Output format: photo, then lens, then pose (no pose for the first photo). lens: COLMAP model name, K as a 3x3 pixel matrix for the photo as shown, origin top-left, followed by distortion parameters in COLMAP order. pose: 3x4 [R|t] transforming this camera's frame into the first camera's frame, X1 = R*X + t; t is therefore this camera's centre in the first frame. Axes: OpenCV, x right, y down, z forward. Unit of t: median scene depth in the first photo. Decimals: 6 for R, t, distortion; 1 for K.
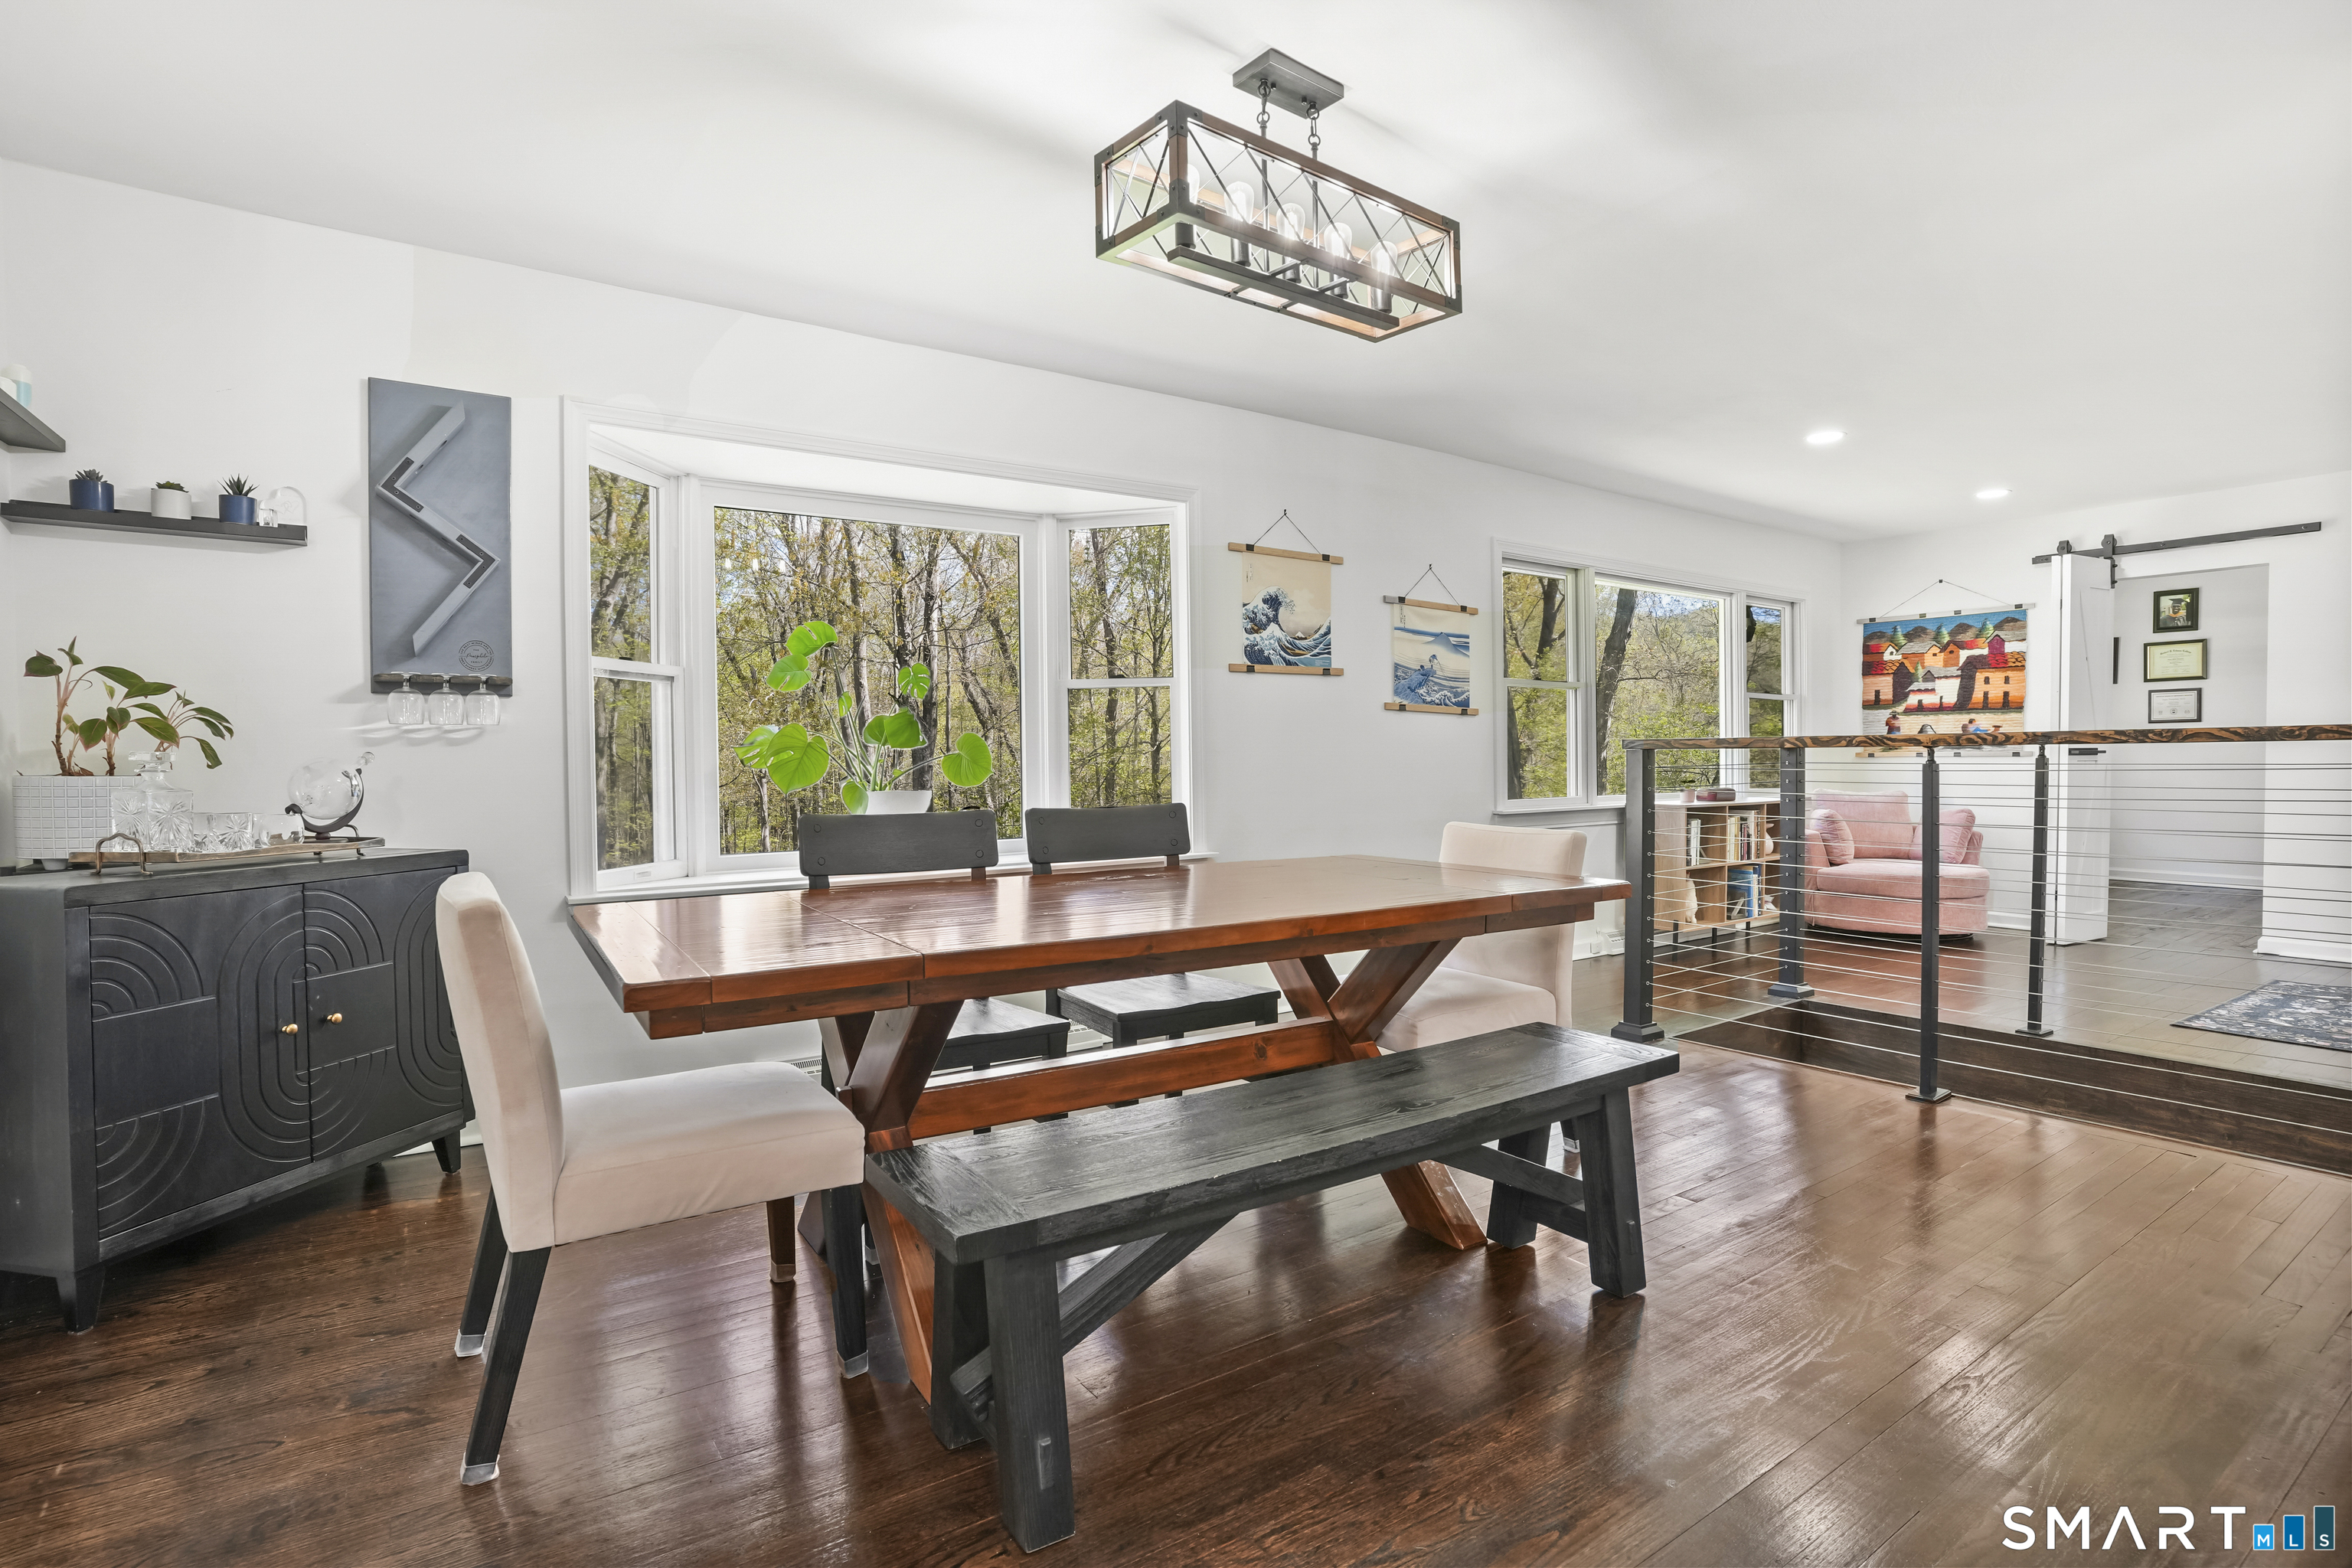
lens RADIAL K [[1142.7, 0, 1176.0], [0, 1142.7, 784.0], [0, 0, 1]] dist [-0.075522, 0.033148]
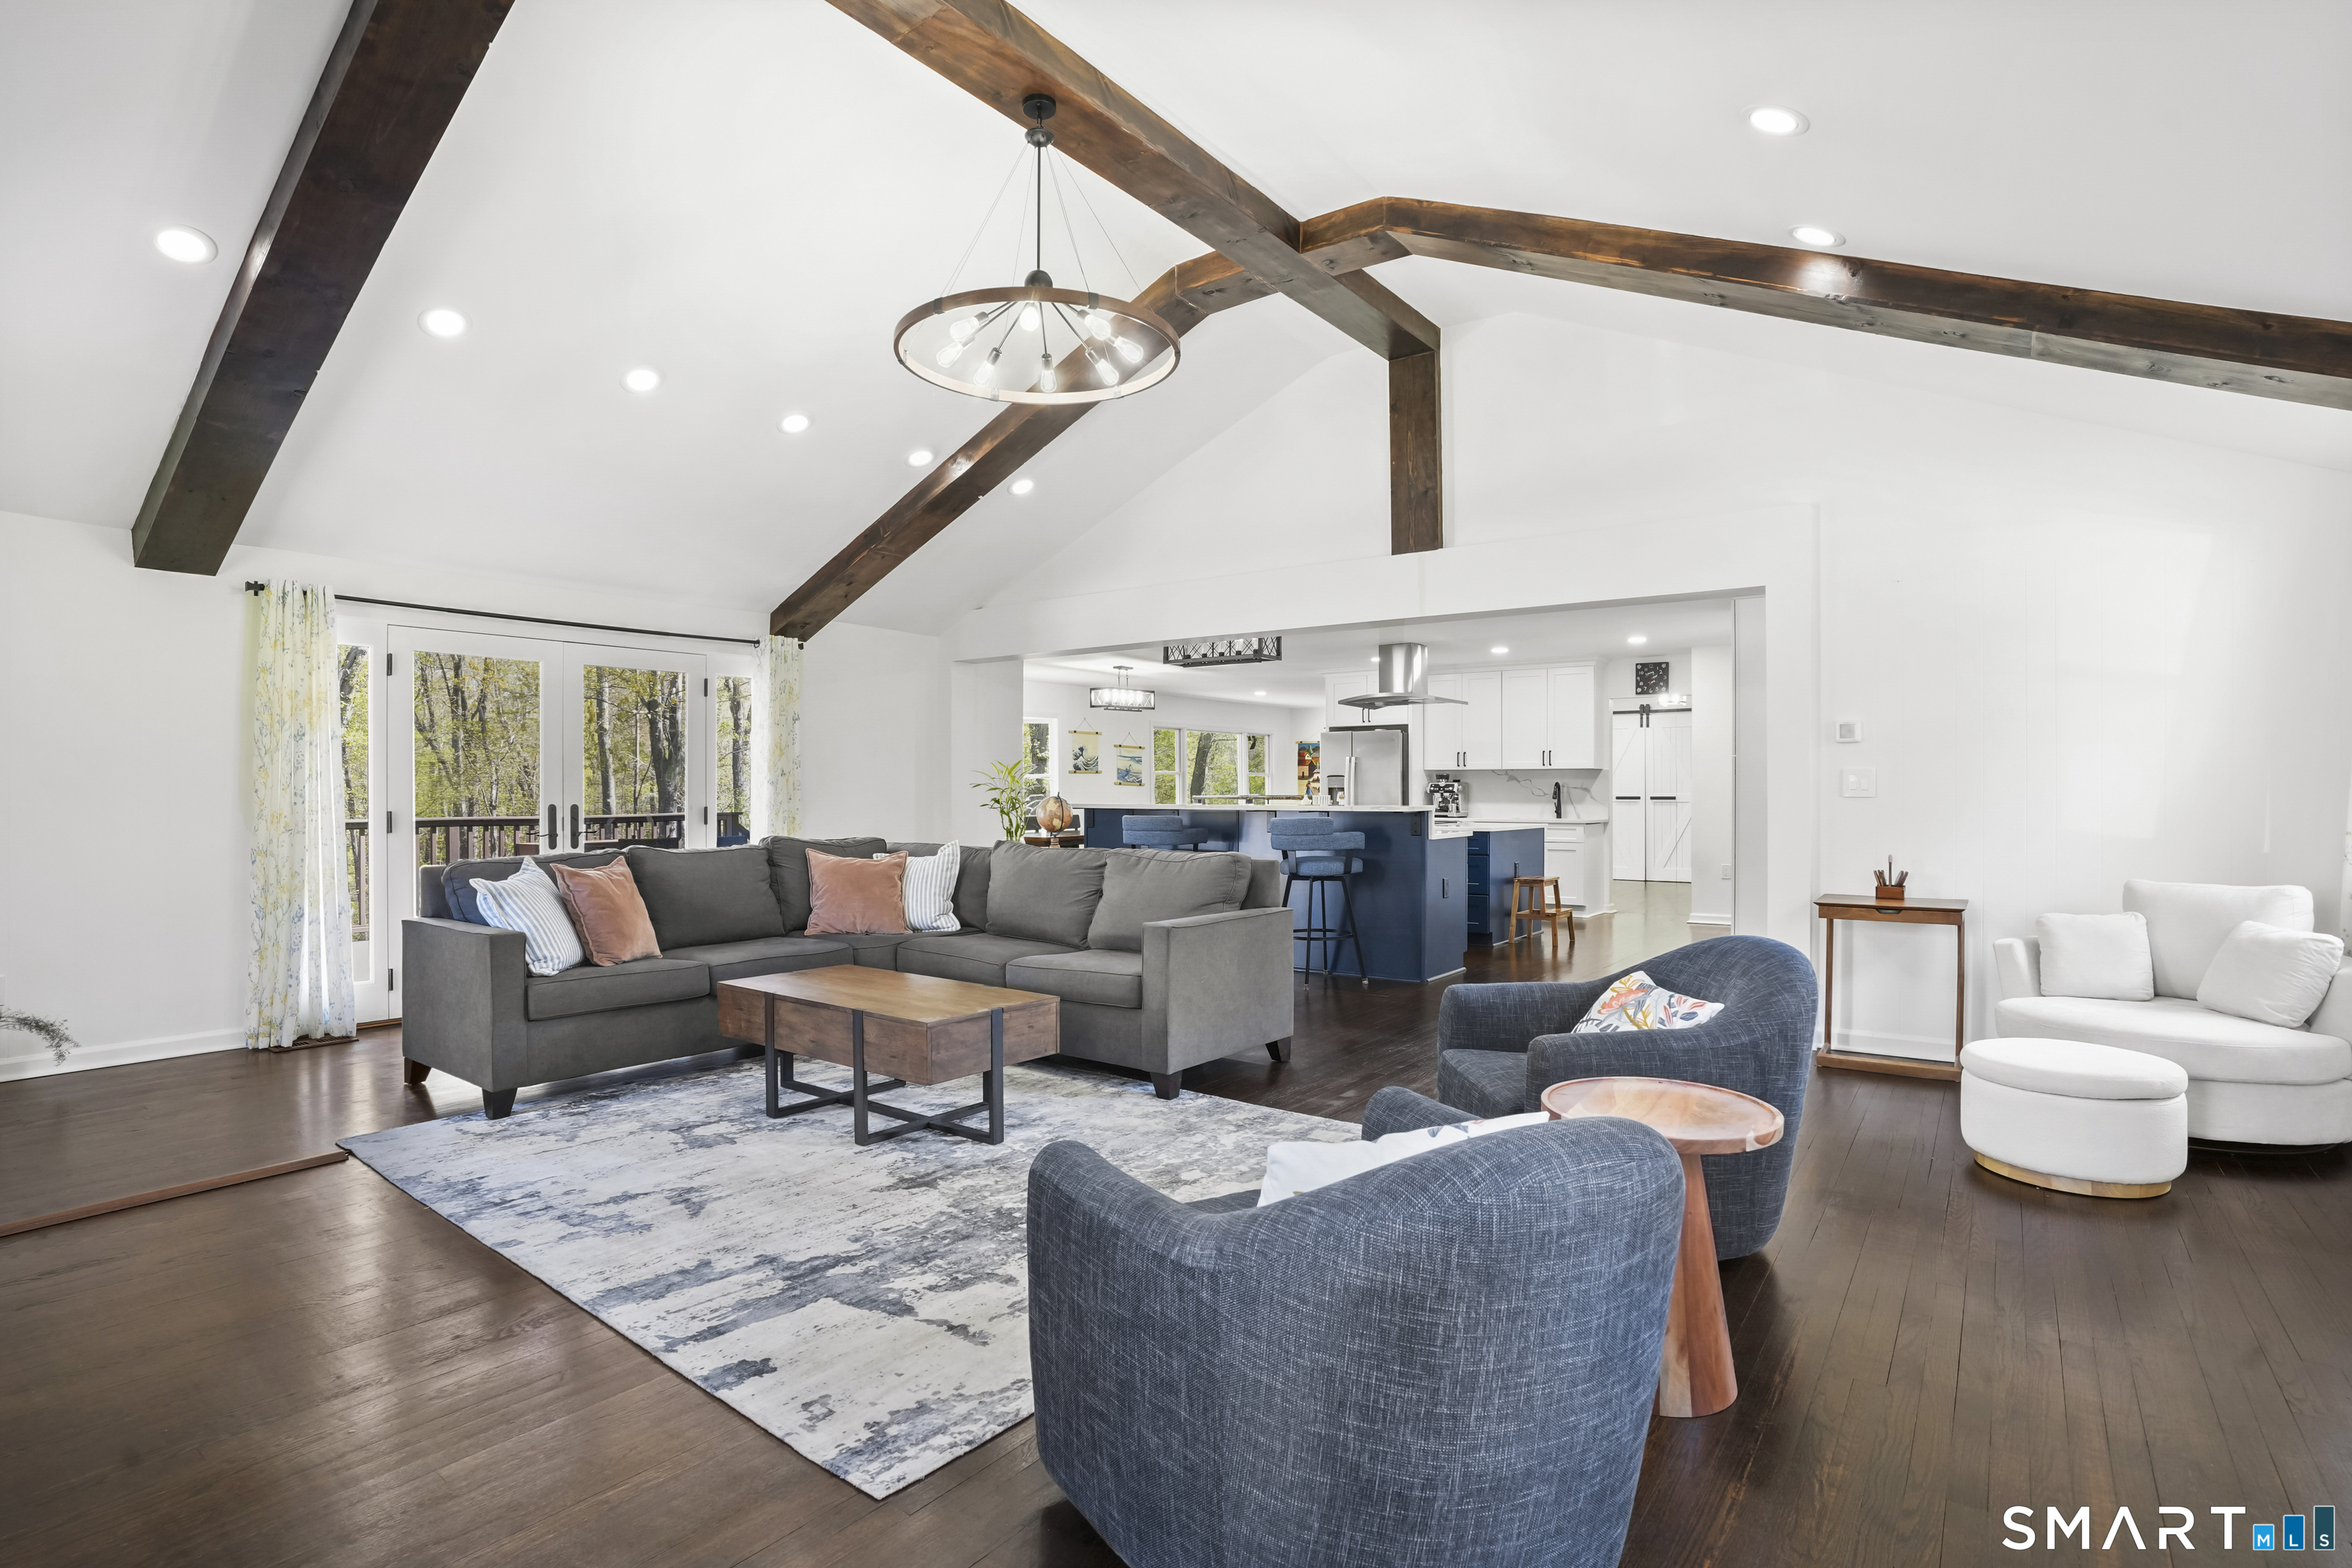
lens RADIAL K [[1142.7, 0, 1176.0], [0, 1142.7, 784.0], [0, 0, 1]] dist [-0.075522, 0.033148]
pose [[0.946562, 0.008948, 0.322397, -0.649729], [0.000006, 0.999615, -0.027761, 0.014420], [-0.322521, 0.026279, 0.946197, -1.923588]]
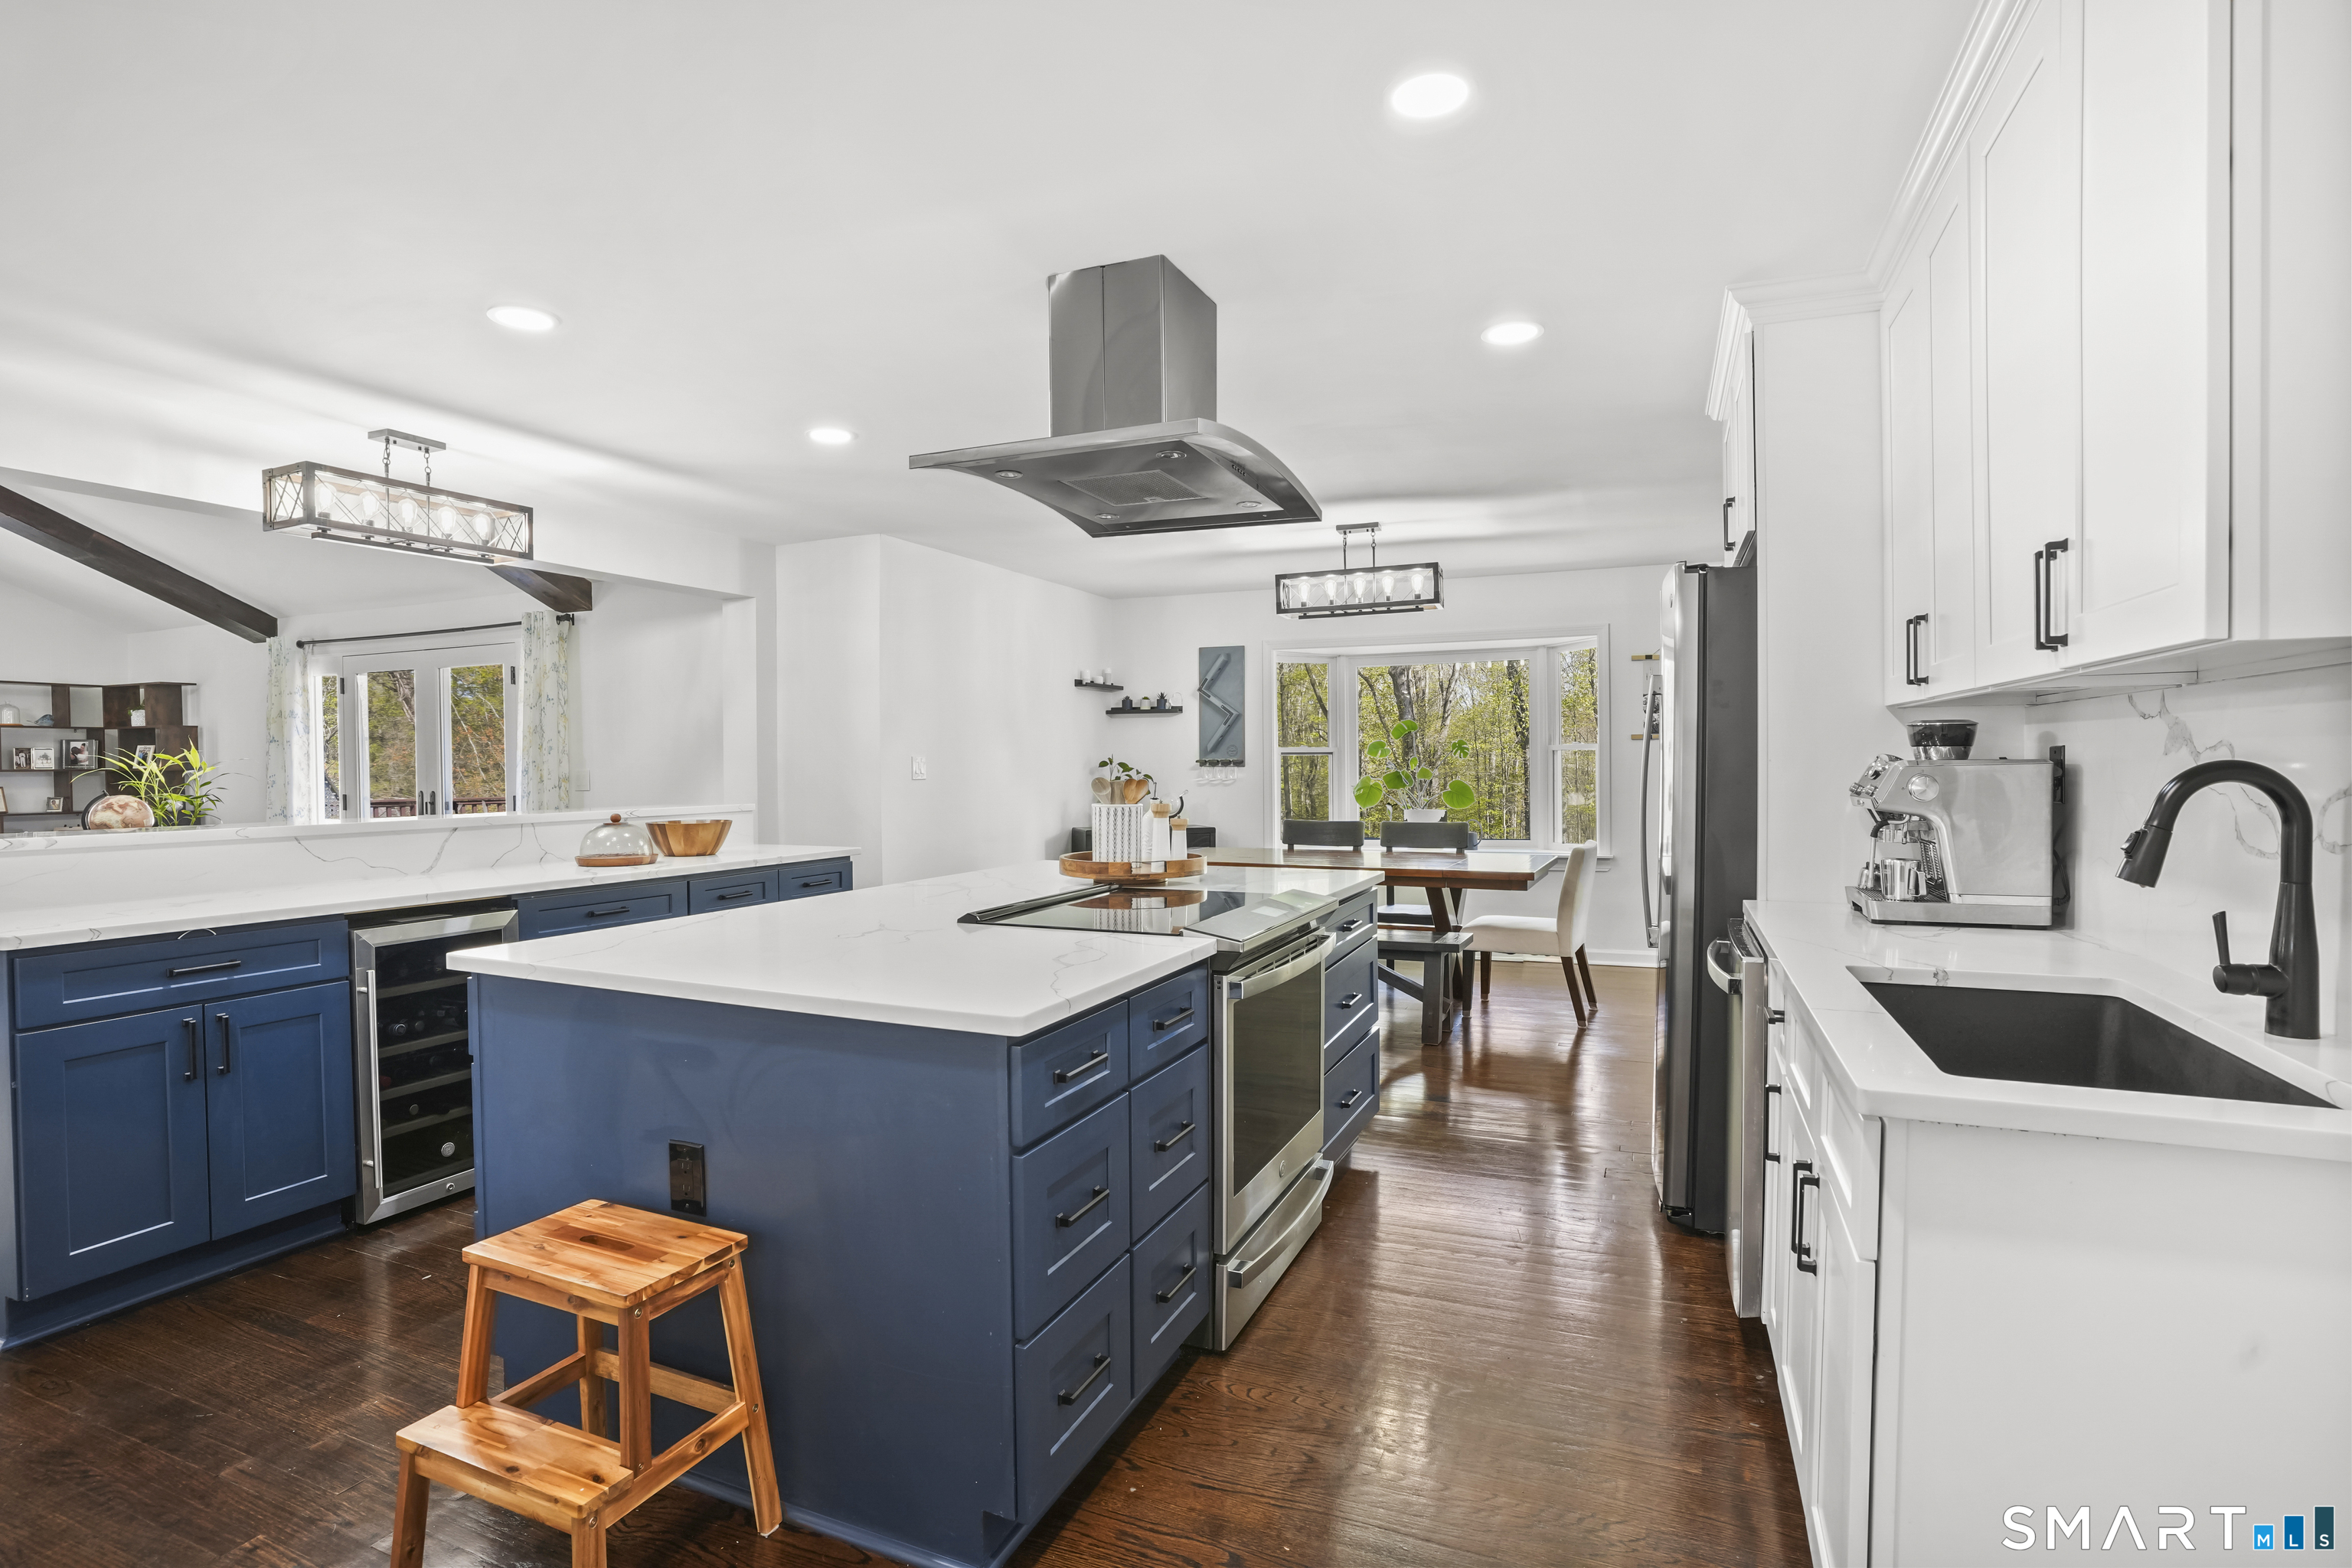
lens RADIAL K [[1142.7, 0, 1176.0], [0, 1142.7, 784.0], [0, 0, 1]] dist [-0.075522, 0.033148]
pose [[0.533649, 0.020946, -0.845447, 0.990234], [-0.016912, 0.999758, 0.014094, -0.049018], [0.845537, 0.006777, 0.533874, -0.325922]]
